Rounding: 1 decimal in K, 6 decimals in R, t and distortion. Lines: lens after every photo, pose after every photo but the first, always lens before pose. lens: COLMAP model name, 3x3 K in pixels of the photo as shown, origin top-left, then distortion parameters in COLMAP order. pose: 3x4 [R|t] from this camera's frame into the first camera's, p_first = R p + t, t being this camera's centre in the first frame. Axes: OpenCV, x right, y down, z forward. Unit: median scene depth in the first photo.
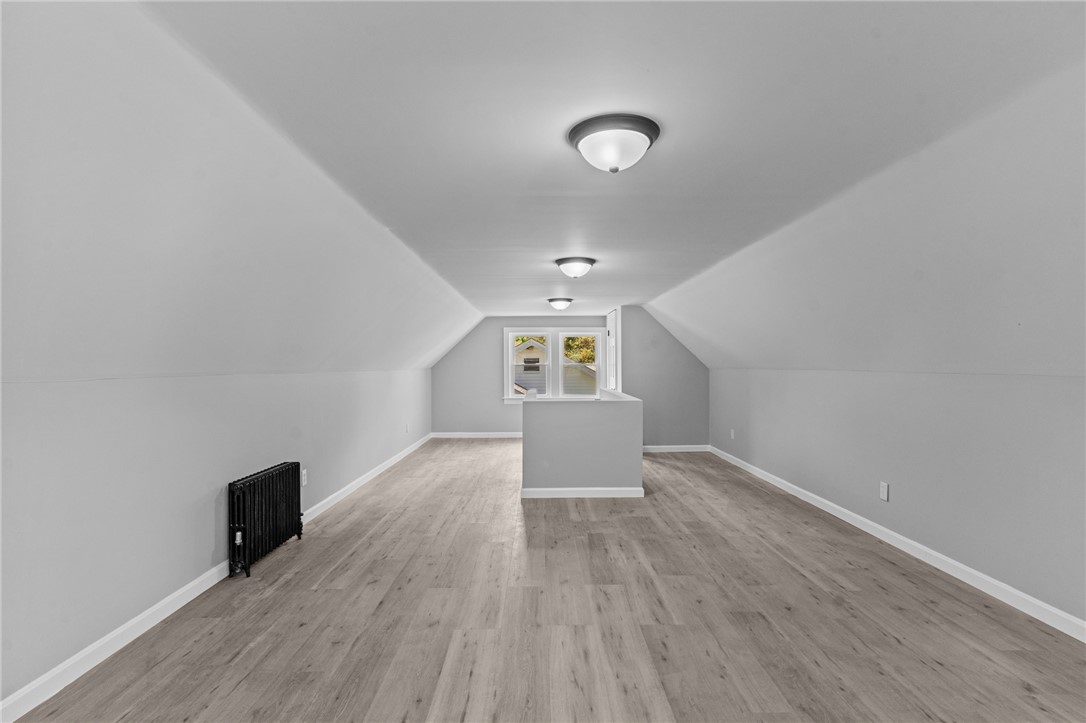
lens RADIAL K [[517.8, 0, 544.7], [0, 517.8, 365.1], [0, 0, 1]] dist [0.001391, -0.000227]
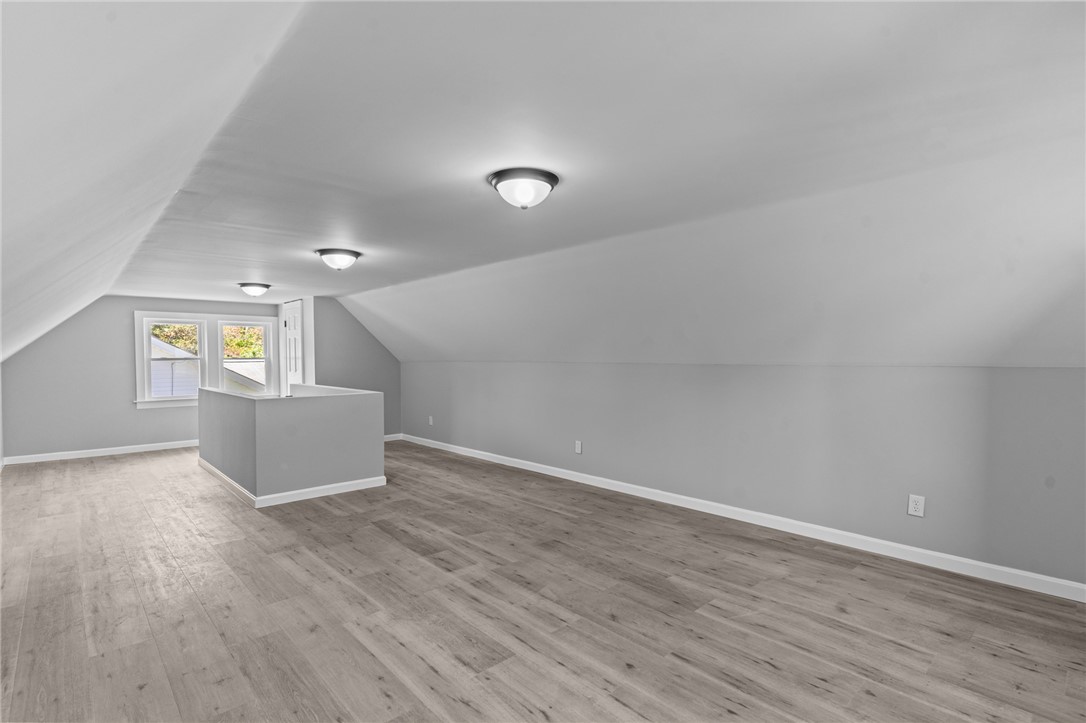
lens RADIAL K [[525.8, 0, 546.9], [0, 525.8, 366.9], [0, 0, 1]] dist [0.005108, 0.000600]
pose [[0.741810, -0.012704, 0.670490, -0.362512], [0.002165, 0.999861, 0.016550, -0.000633], [-0.670607, -0.010825, 0.741734, -0.006616]]
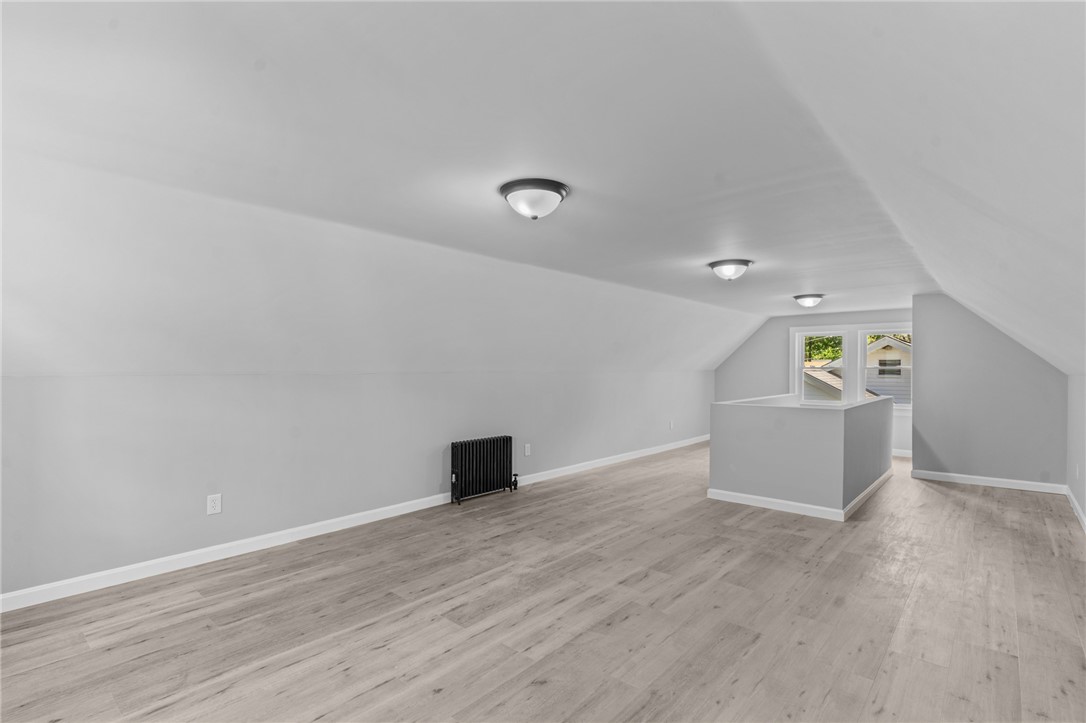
lens RADIAL K [[517.8, 0, 544.7], [0, 517.8, 365.1], [0, 0, 1]] dist [0.001391, -0.000227]
pose [[0.742262, 0.004845, -0.670092, 0.522185], [-0.006601, 0.999978, -0.000082, -0.004142], [0.670077, 0.004485, 0.742278, 0.028197]]
